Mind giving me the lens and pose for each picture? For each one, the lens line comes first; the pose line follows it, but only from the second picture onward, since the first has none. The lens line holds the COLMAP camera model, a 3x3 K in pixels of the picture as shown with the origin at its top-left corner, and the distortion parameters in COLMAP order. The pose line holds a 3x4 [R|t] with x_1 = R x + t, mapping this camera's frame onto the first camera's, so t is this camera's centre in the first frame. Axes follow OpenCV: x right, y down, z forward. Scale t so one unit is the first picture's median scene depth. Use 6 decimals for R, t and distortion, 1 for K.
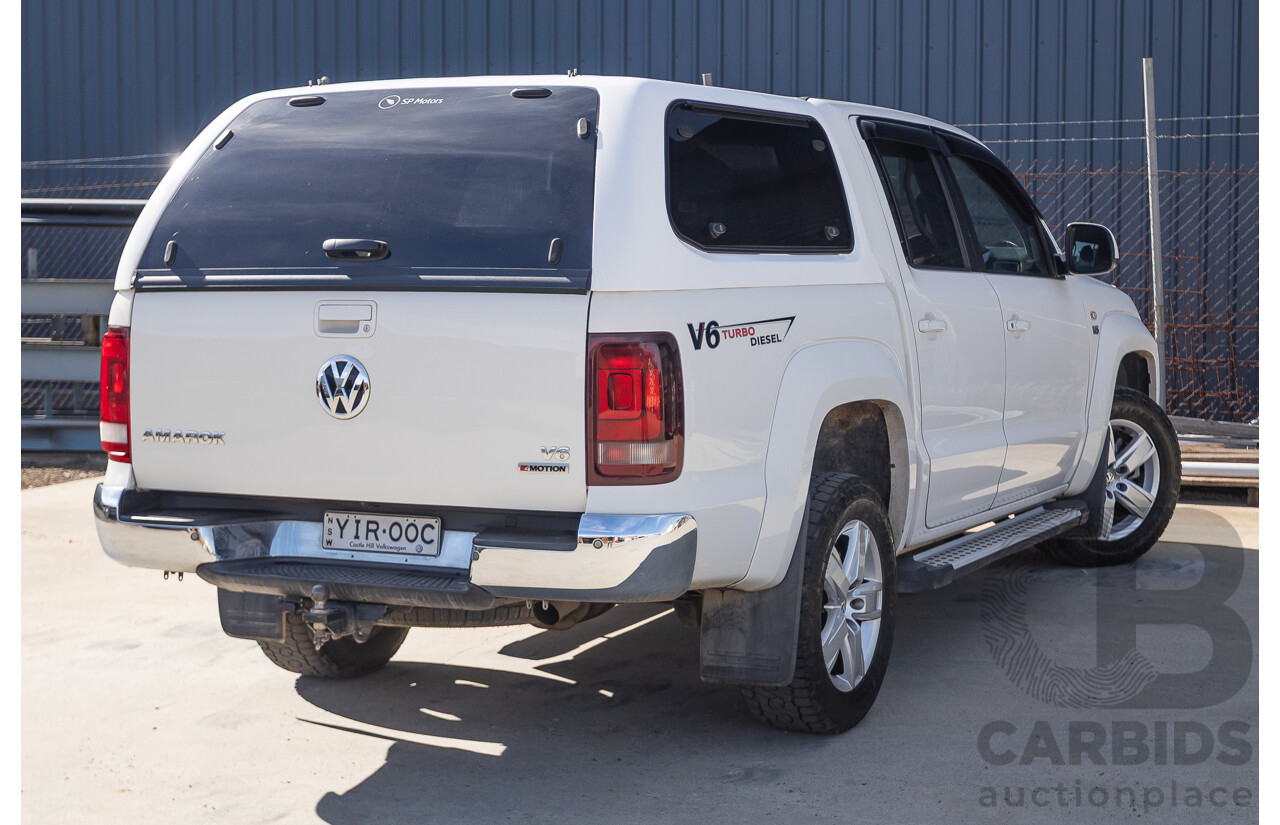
lens RADIAL K [[2130.8, 0, 671.3], [0, 2130.8, 387.1], [0, 0, 1]] dist [-0.010008, 0.000000]
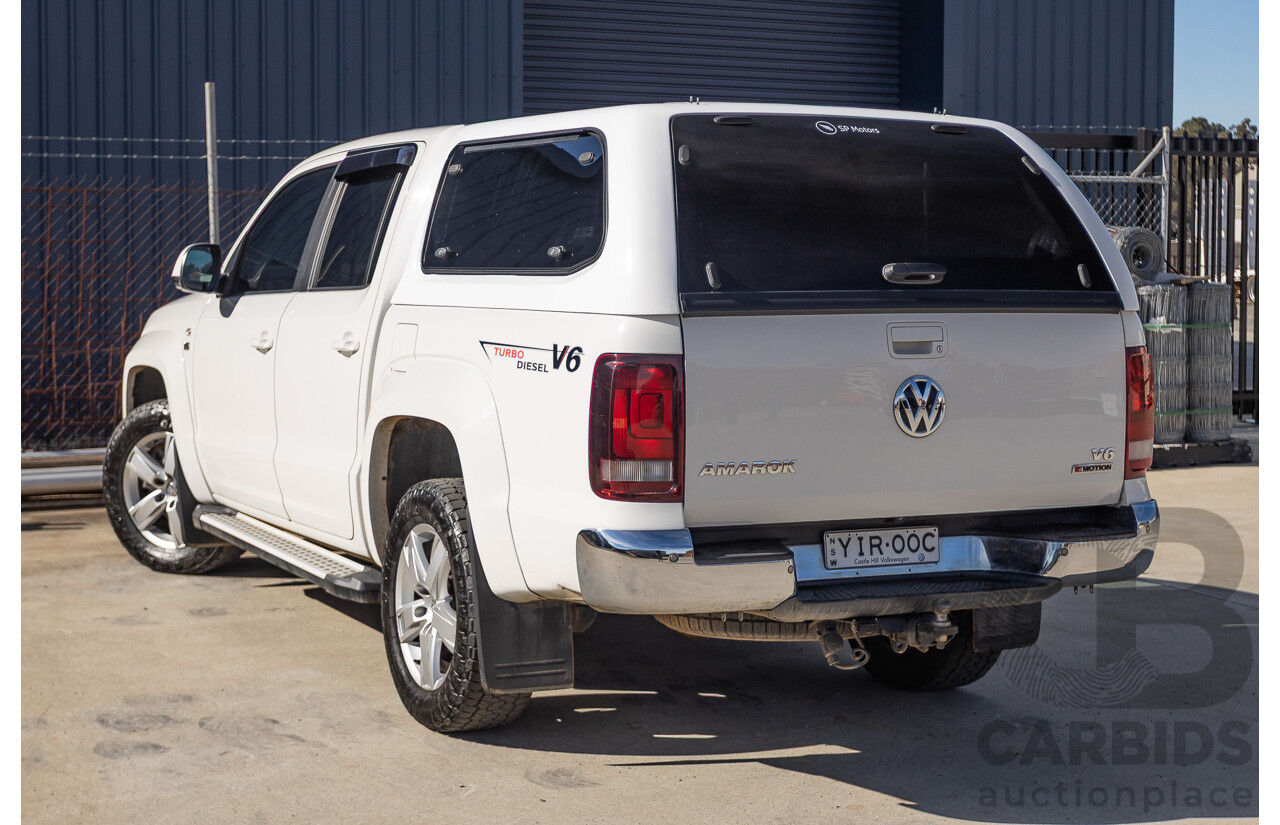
lens RADIAL K [[2043.8, 0, 562.1], [0, 2043.8, 366.0], [0, 0, 1]] dist [-0.007663, 0.000000]
pose [[0.639024, -0.031731, 0.768532, -0.981217], [0.040196, 0.999161, 0.007830, -0.032737], [-0.768136, 0.025889, 0.639763, 0.478093]]
